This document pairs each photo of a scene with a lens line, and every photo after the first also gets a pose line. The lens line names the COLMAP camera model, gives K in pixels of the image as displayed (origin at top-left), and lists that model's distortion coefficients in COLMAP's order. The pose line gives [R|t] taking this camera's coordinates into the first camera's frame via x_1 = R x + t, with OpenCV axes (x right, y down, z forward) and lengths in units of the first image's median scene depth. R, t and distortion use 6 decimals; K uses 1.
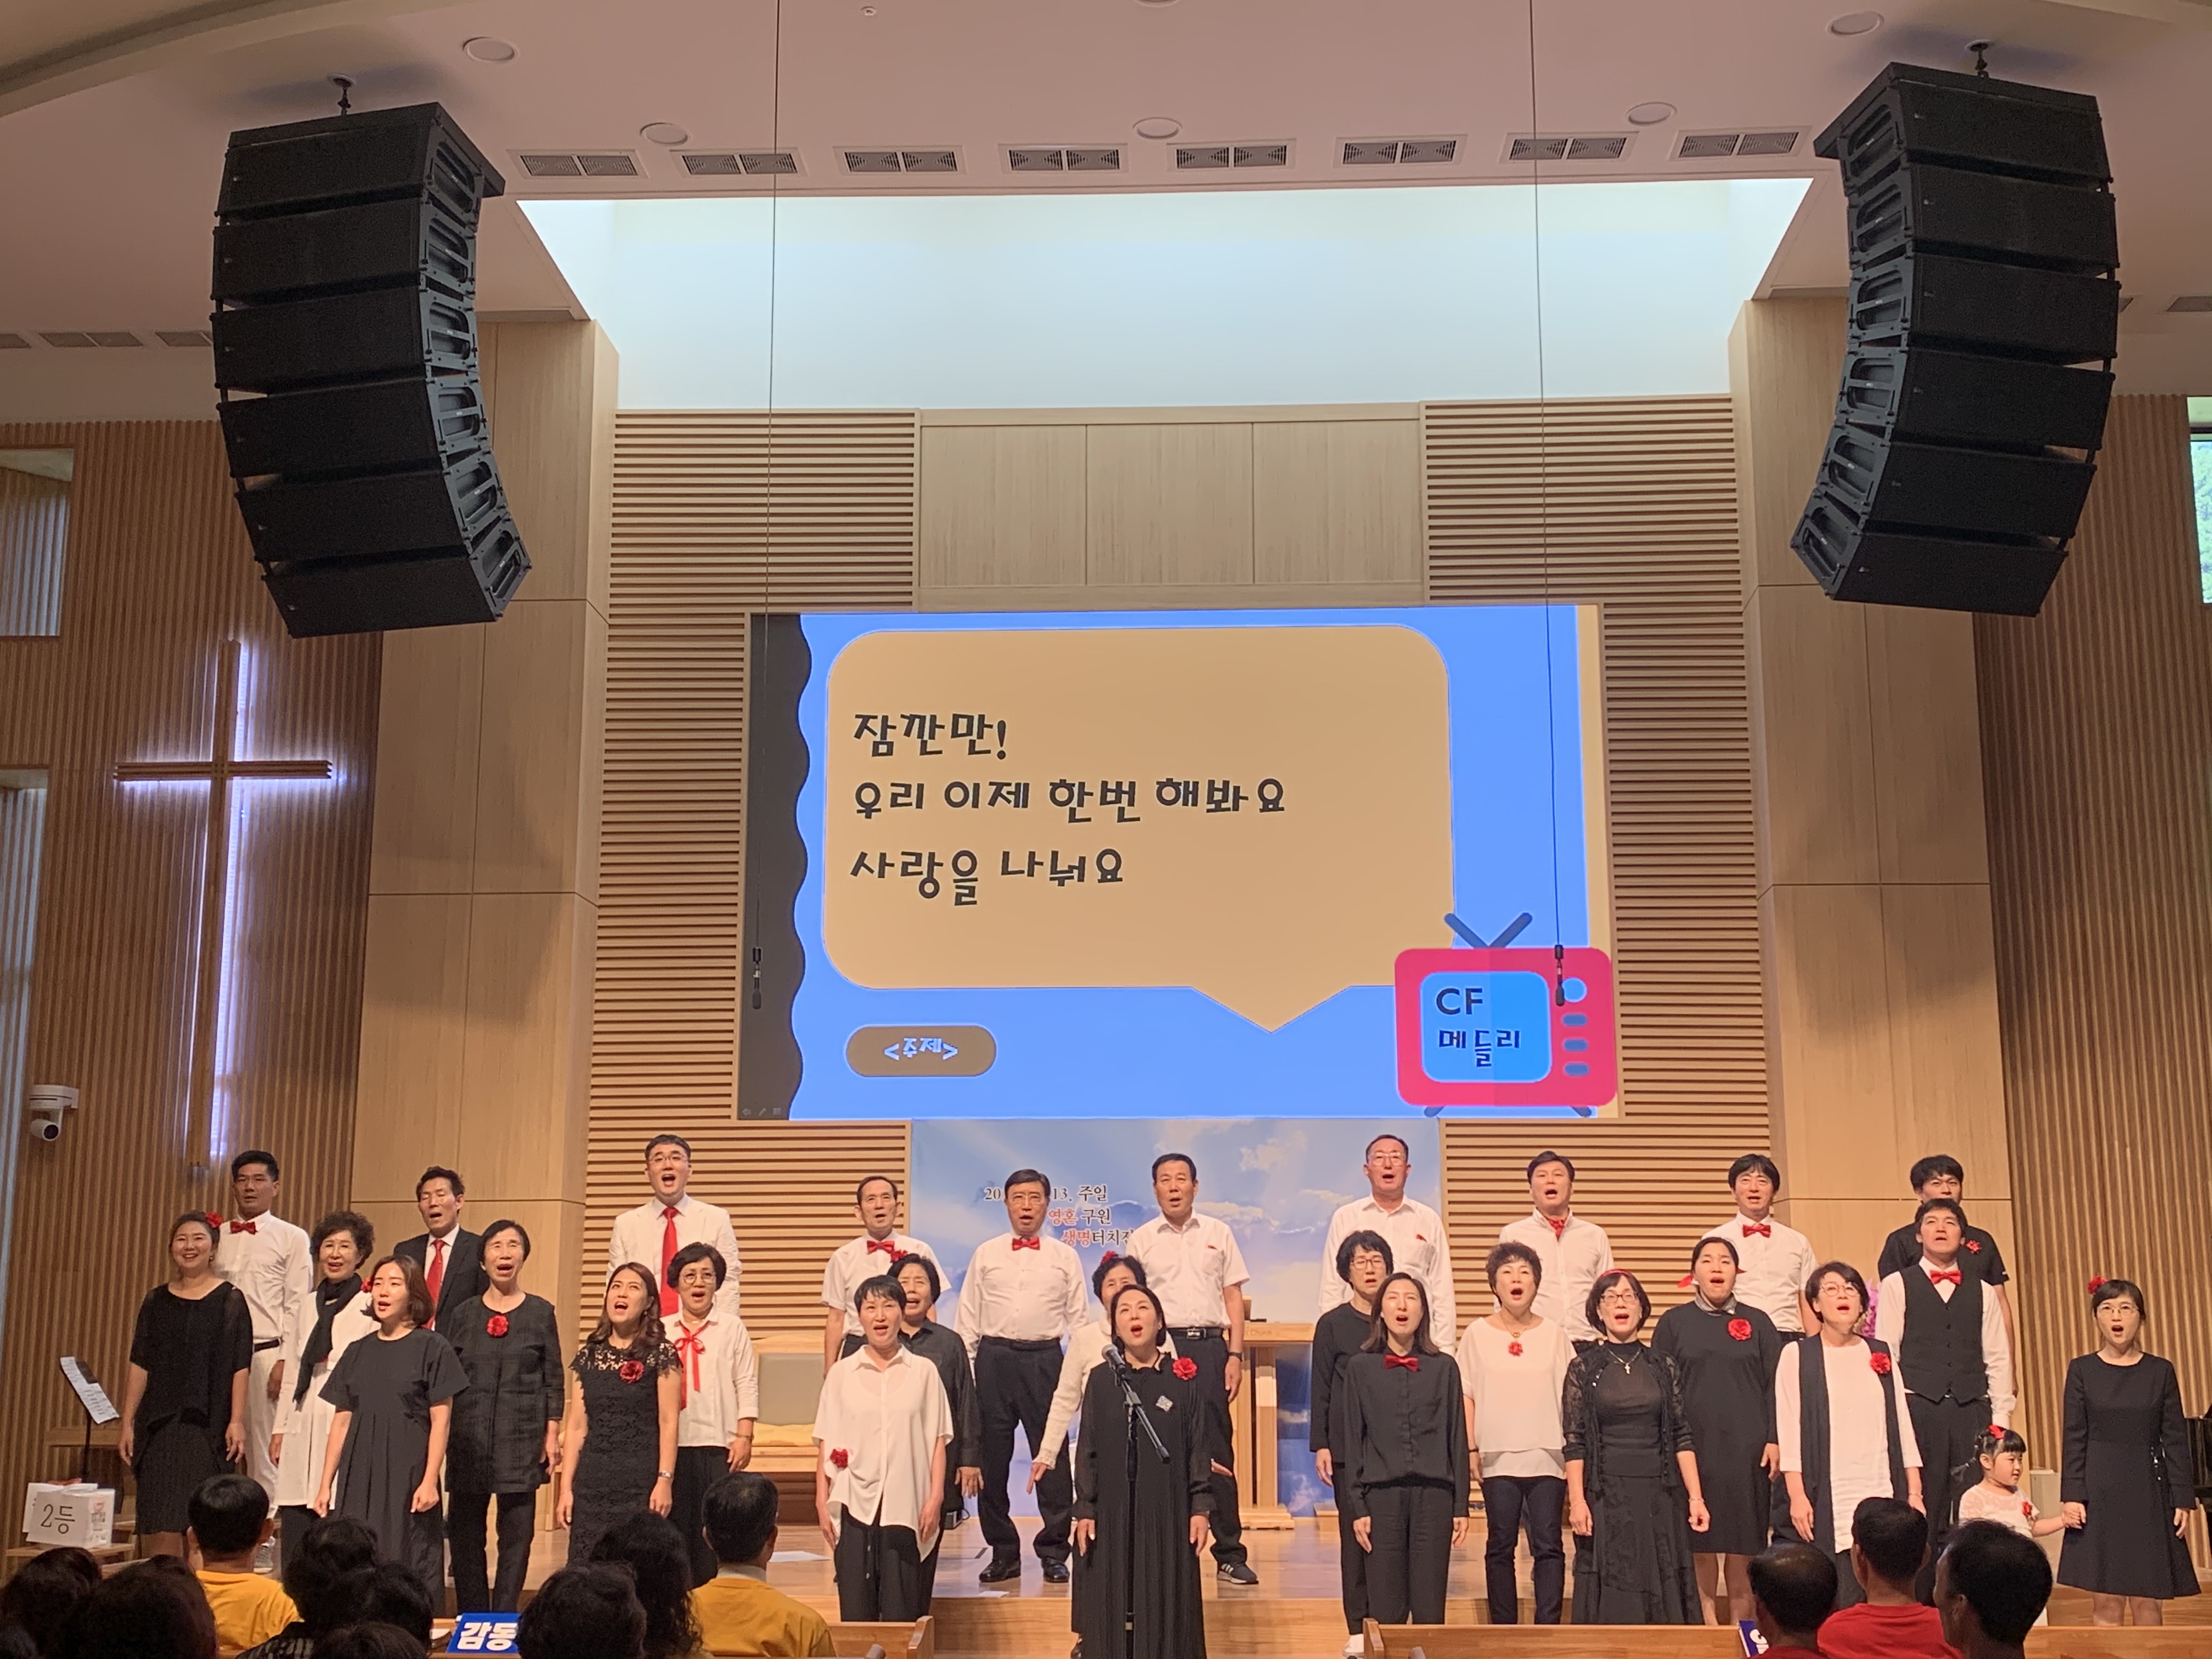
lens RADIAL K [[2601.2, 0, 1094.9], [0, 2601.2, 822.2], [0, 0, 1]] dist [0.123218, -0.325418]
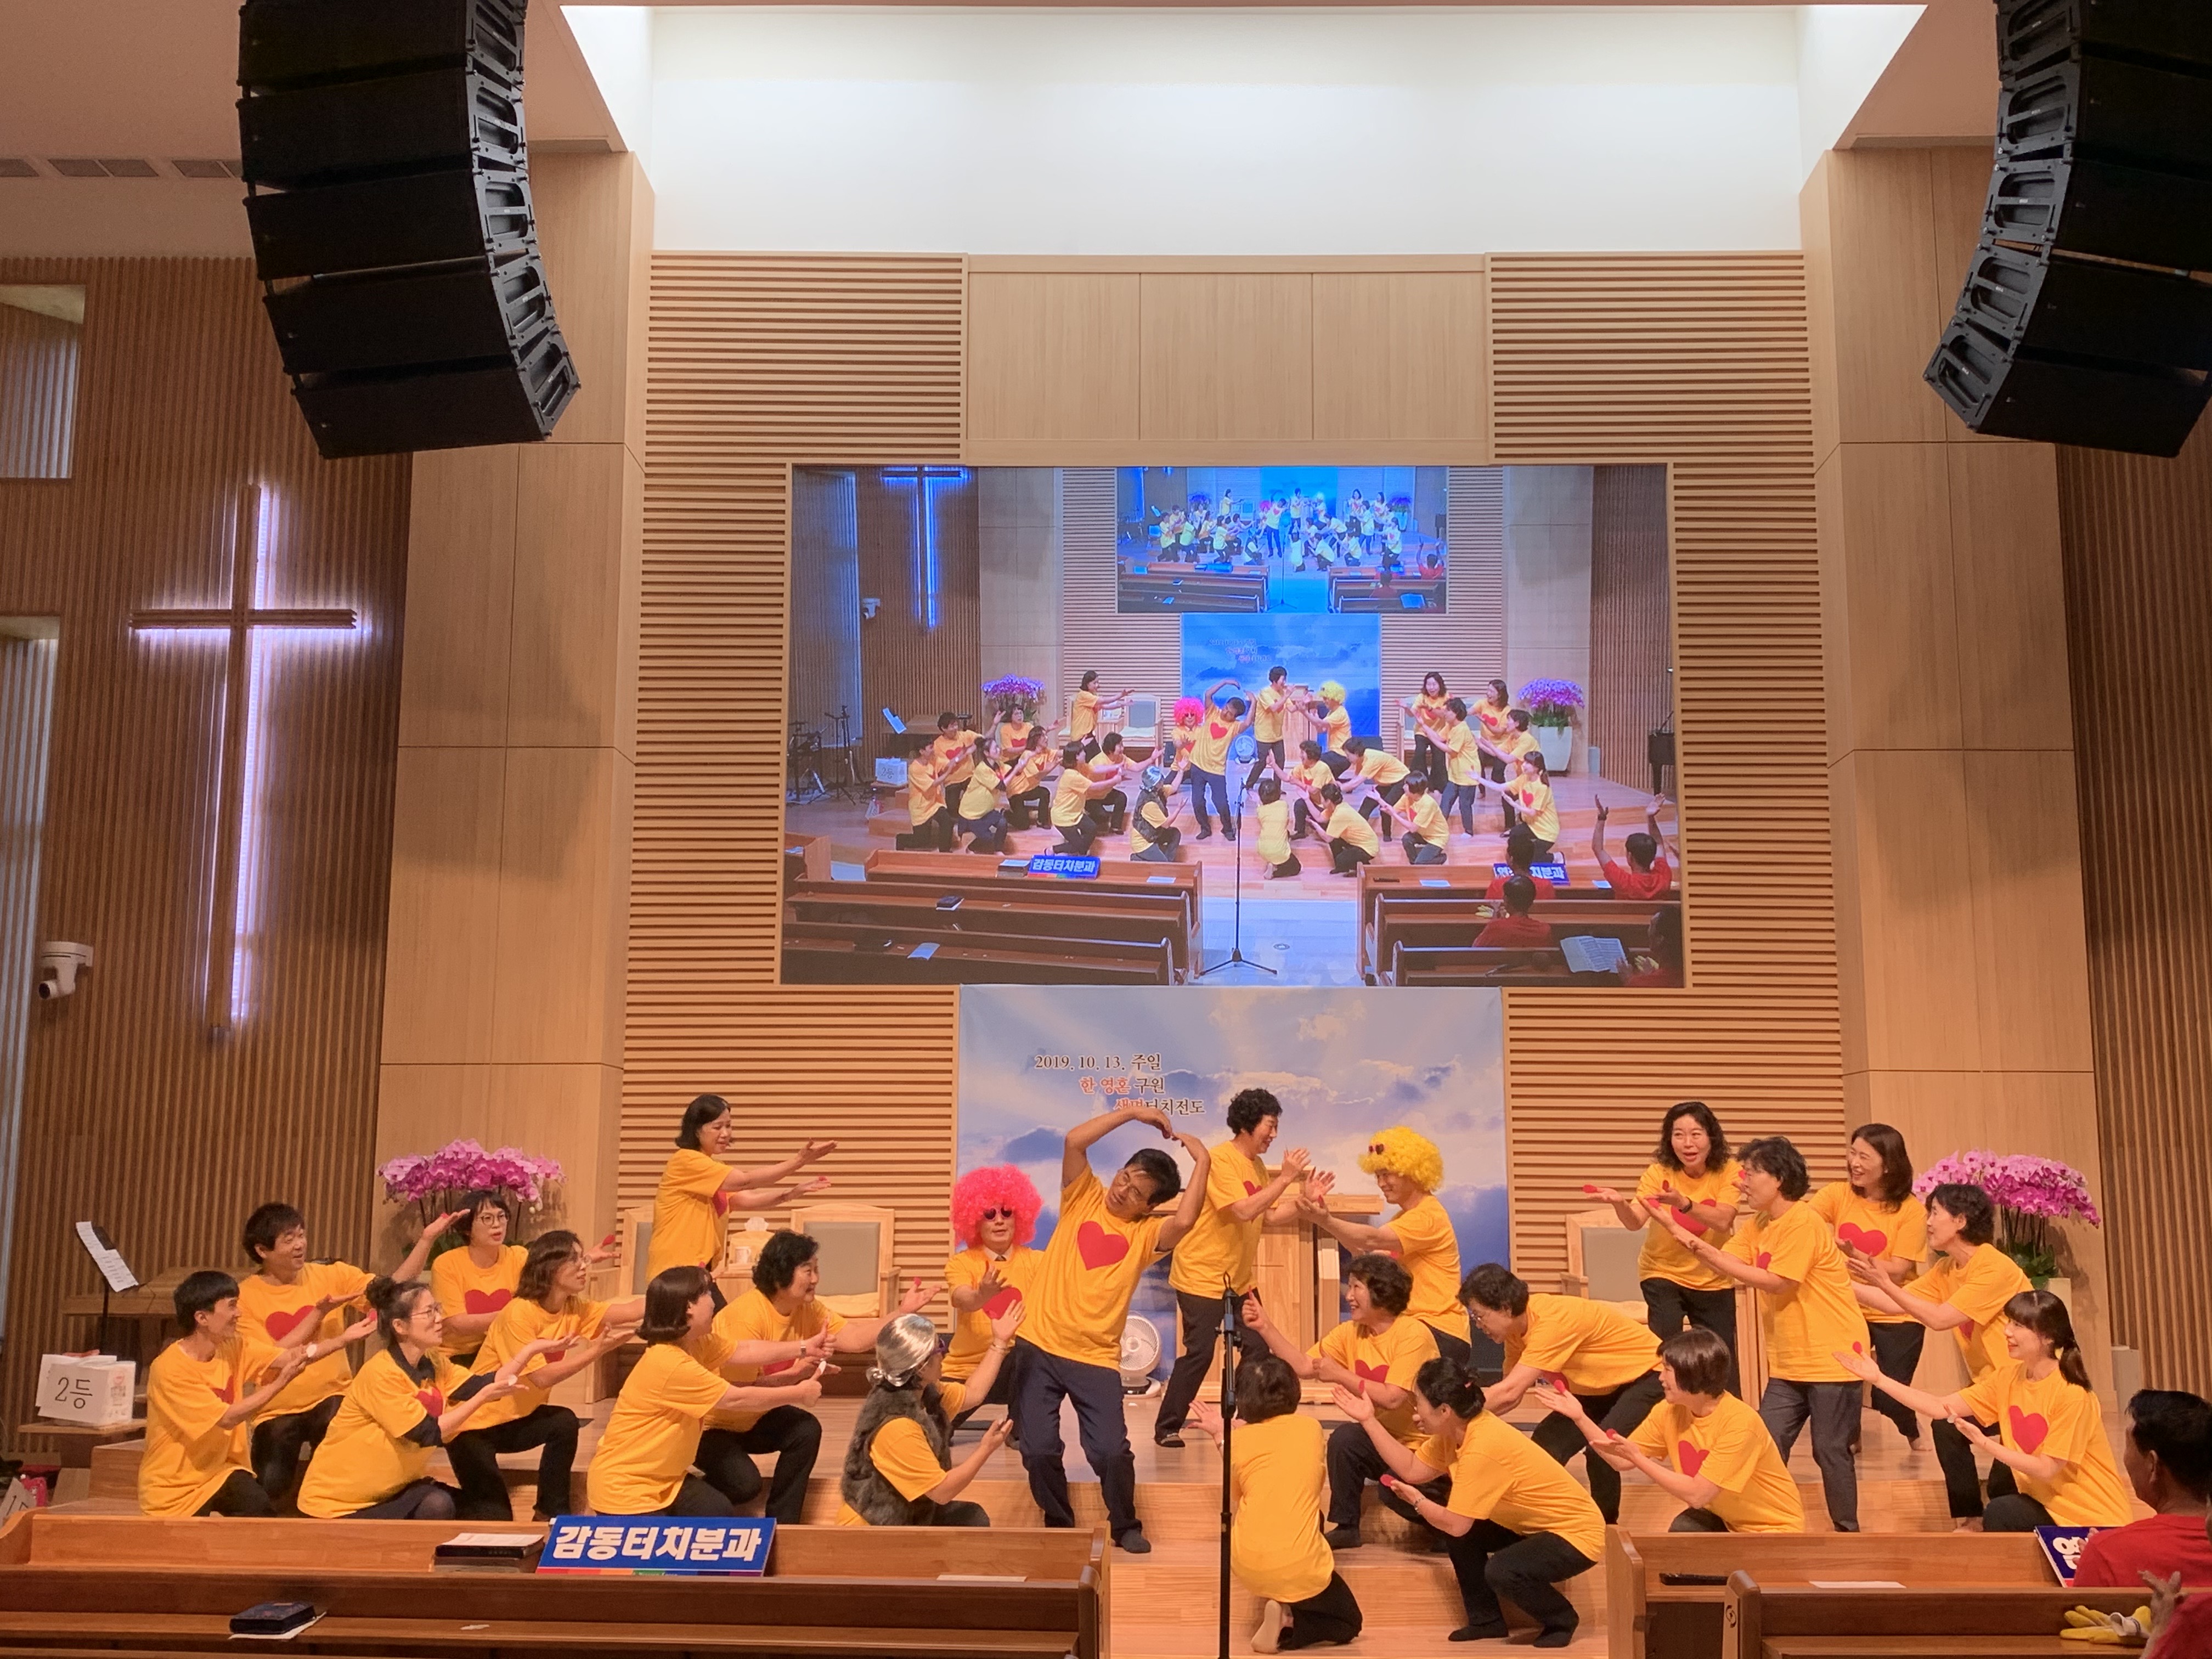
lens RADIAL K [[2362.0, 0, 1091.5], [0, 2362.0, 829.9], [0, 0, 1]] dist [0.084090, -0.186507]
pose [[0.999477, 0.009591, 0.030879, -0.058009], [-0.010606, 0.999402, 0.032907, 0.031328], [-0.030545, -0.033217, 0.998981, 0.142324]]
